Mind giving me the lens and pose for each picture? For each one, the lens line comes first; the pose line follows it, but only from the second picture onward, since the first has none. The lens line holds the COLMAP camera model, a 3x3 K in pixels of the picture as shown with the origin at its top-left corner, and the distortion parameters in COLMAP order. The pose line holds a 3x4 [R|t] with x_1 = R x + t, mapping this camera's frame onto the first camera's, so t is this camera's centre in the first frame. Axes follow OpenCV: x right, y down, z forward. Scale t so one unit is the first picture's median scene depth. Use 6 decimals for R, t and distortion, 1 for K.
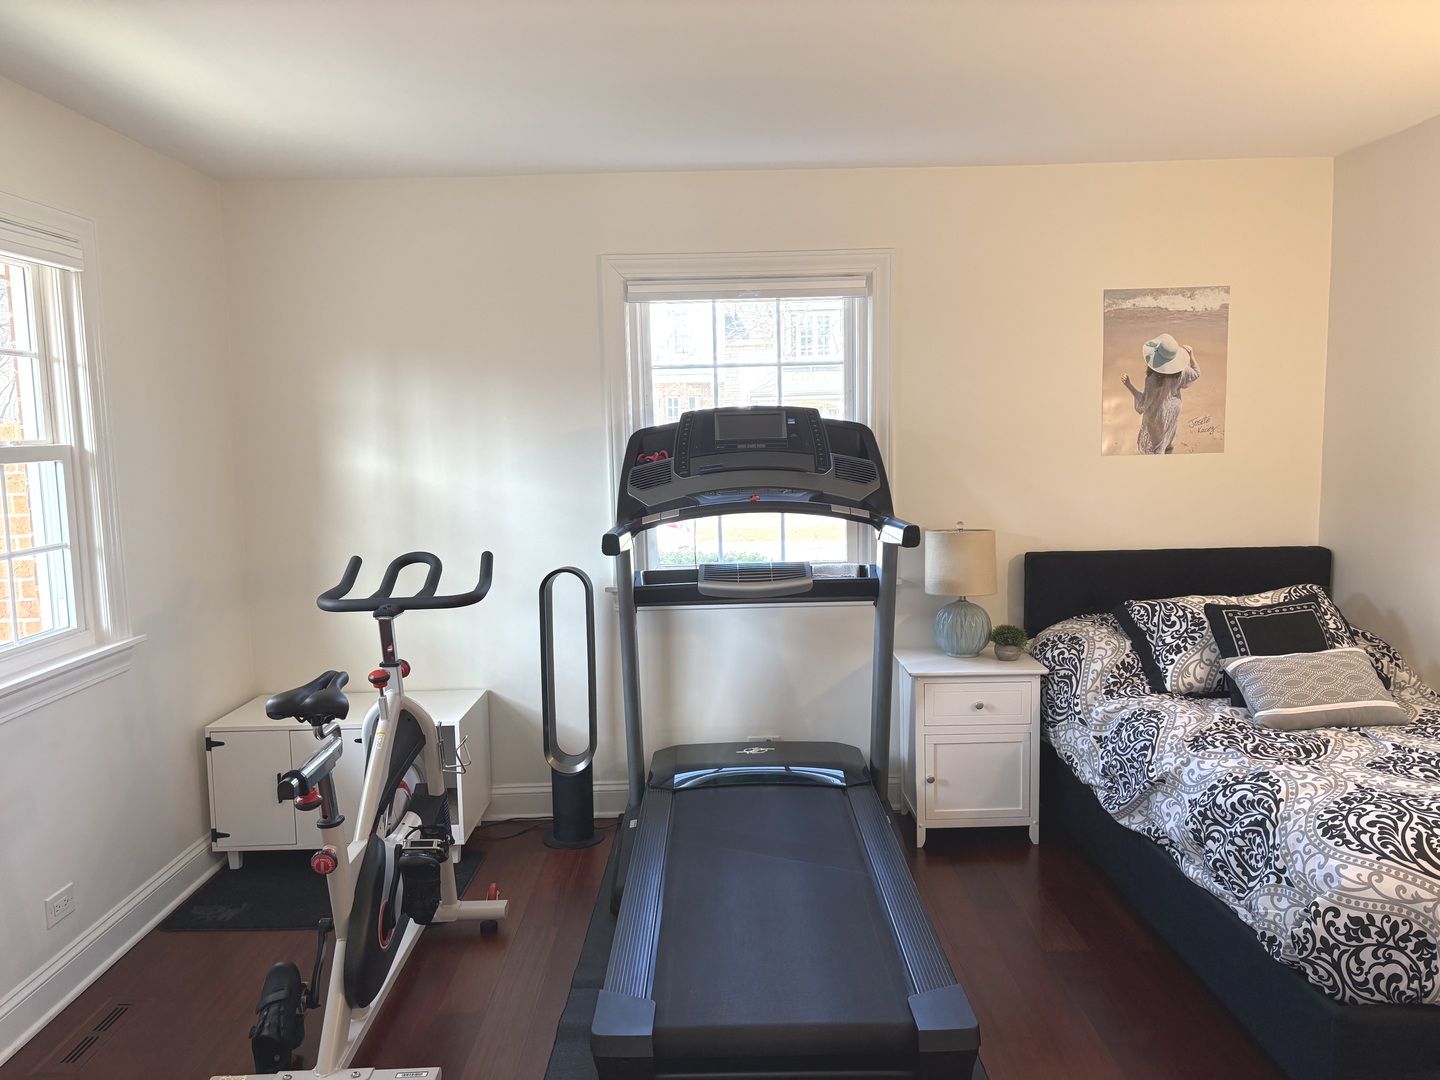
lens RADIAL K [[1094.9, 0, 710.7], [0, 1094.9, 545.1], [0, 0, 1]] dist [0.050791, -0.054646]
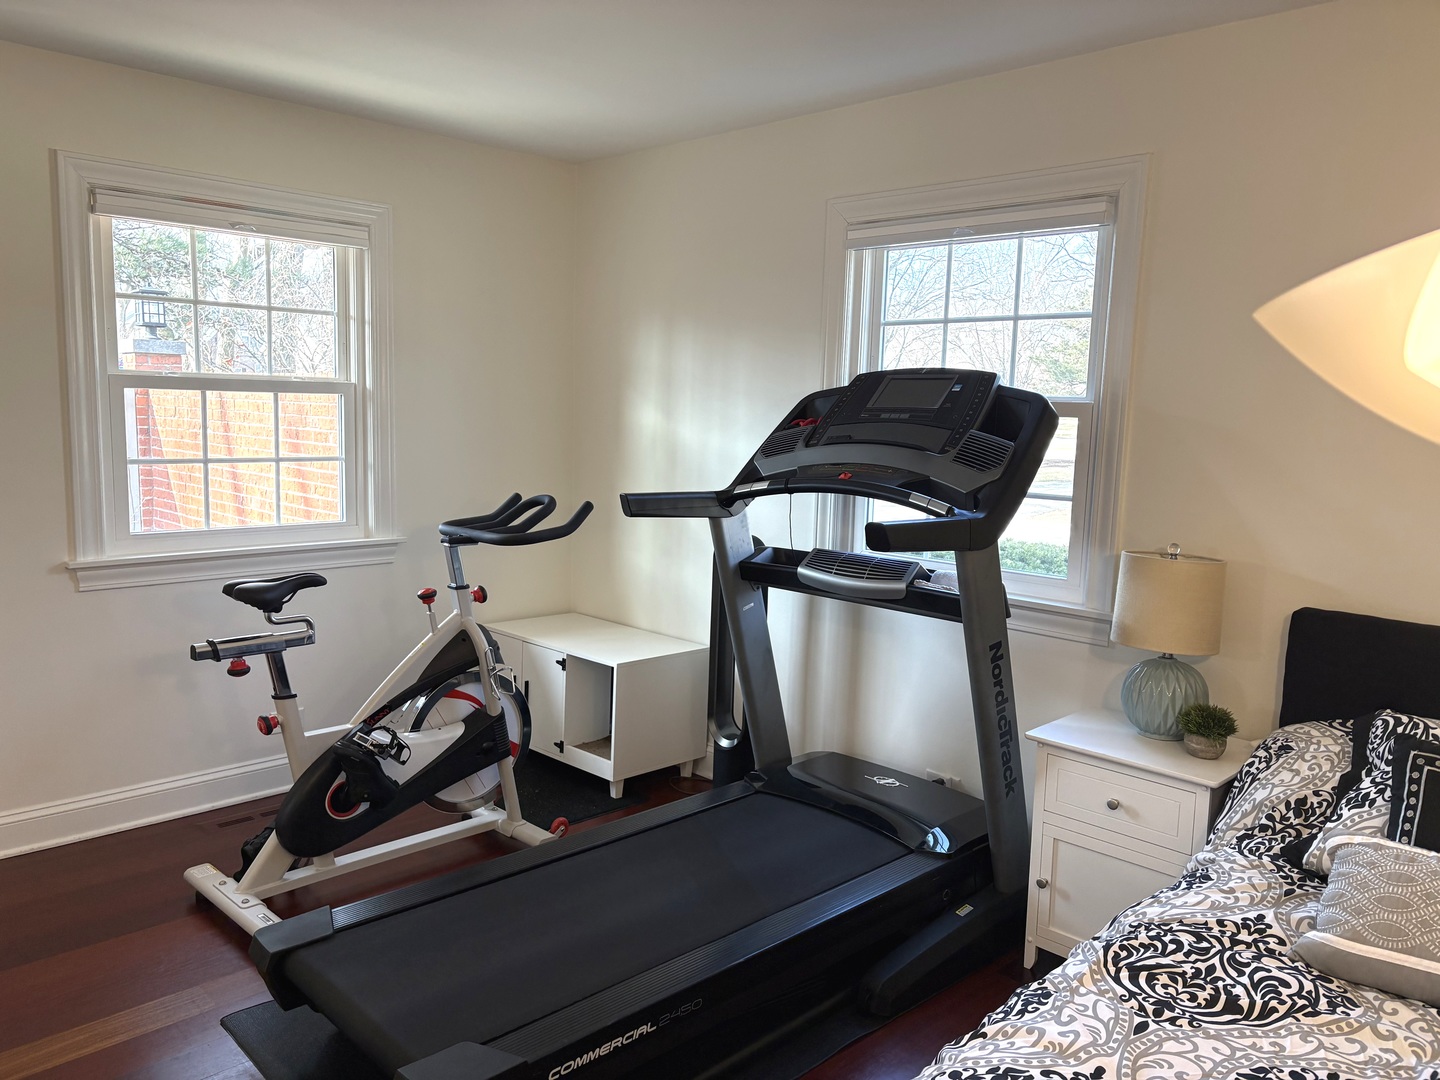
lens RADIAL K [[1094.9, 0, 711.8], [0, 1094.9, 538.0], [0, 0, 1]] dist [0.050791, -0.054646]
pose [[0.692655, 0.131114, -0.709252, 0.547490], [-0.120054, 0.990579, 0.065876, -0.037262], [0.711208, 0.039519, 0.701870, 0.323843]]
